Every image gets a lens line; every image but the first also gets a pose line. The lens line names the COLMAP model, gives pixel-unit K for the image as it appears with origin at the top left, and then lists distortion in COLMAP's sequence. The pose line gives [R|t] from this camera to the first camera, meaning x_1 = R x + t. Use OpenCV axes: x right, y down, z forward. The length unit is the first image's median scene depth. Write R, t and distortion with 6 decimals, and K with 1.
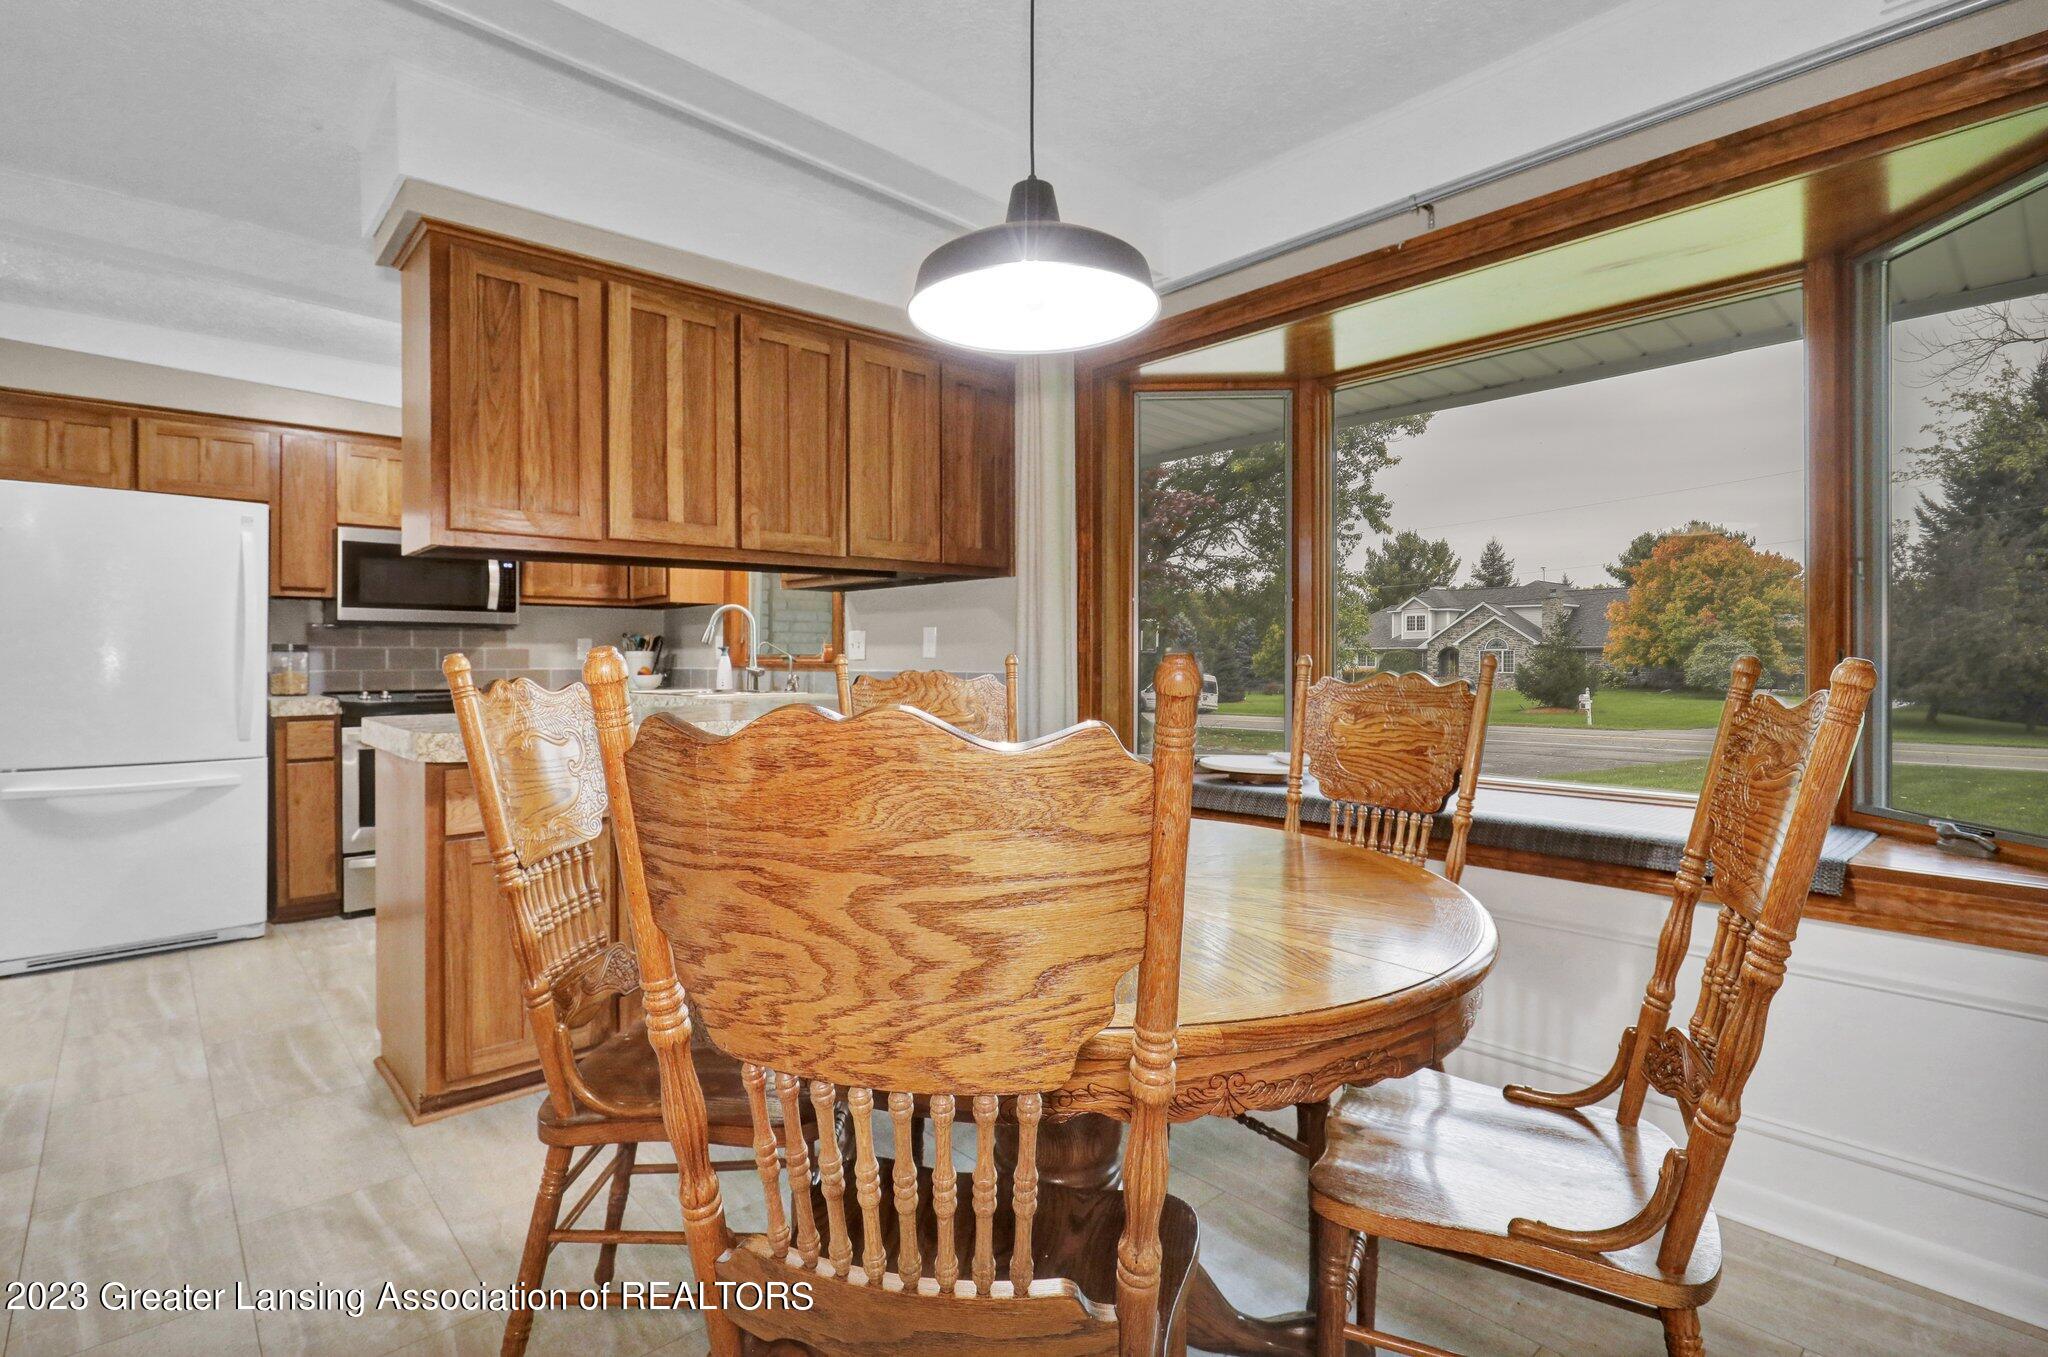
lens RADIAL K [[995.7, 0, 1023.2], [0, 995.7, 662.1], [0, 0, 1]] dist [-0.004173, -0.000185]
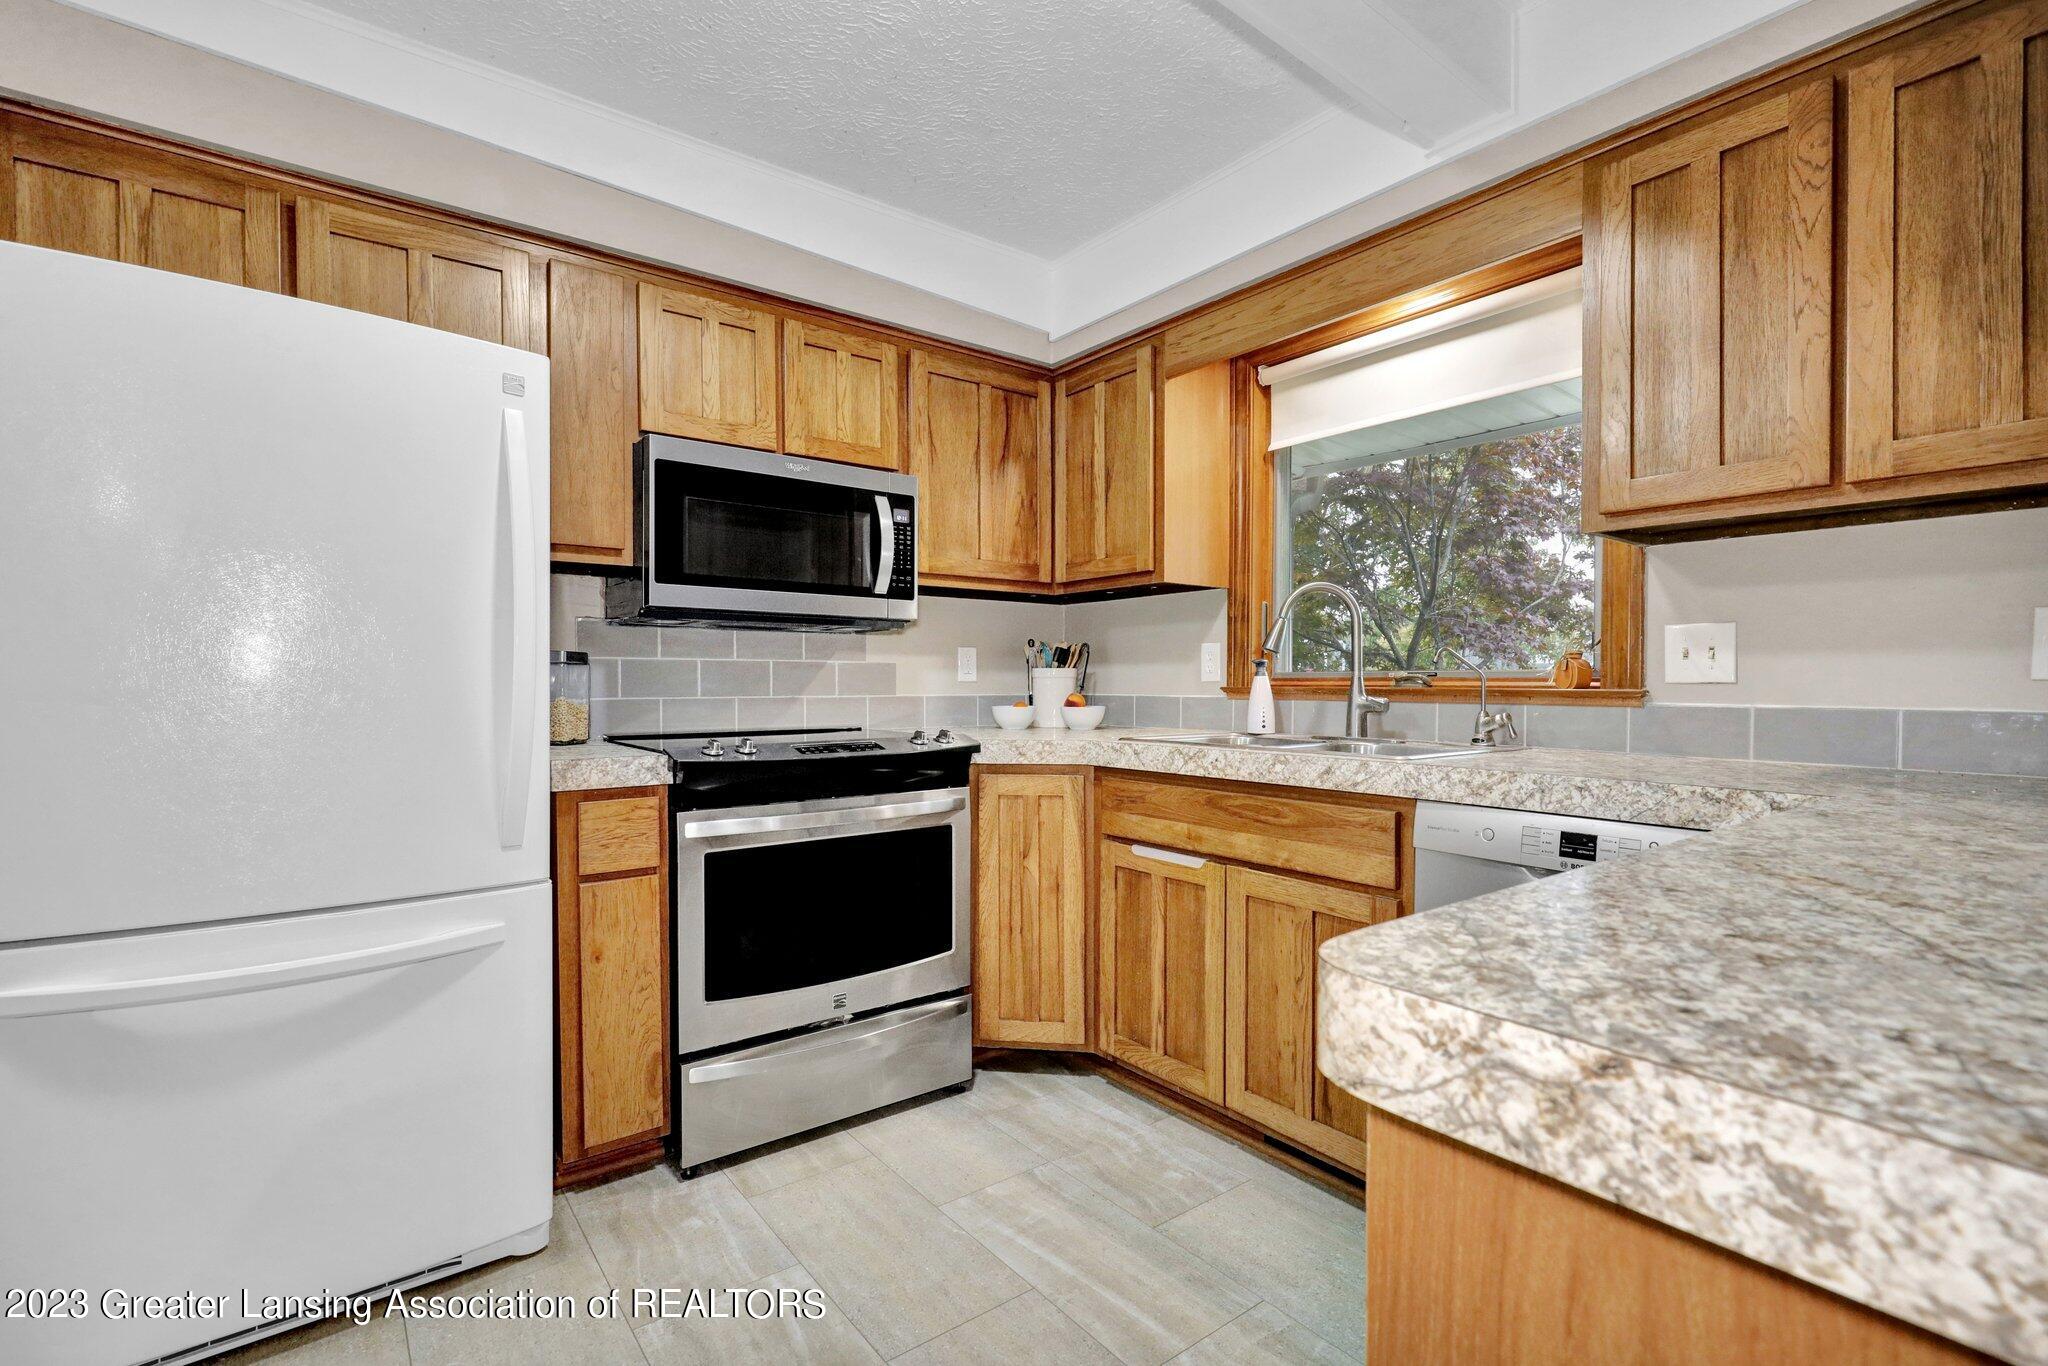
lens RADIAL K [[935.5, 0, 1025.4], [0, 935.5, 695.7], [0, 0, 1]] dist [0.000142, -0.000688]
pose [[0.998128, 0.004412, -0.061001, -0.470848], [-0.003691, 0.999922, 0.011928, -0.000306], [0.061049, -0.011680, 0.998066, 0.522069]]
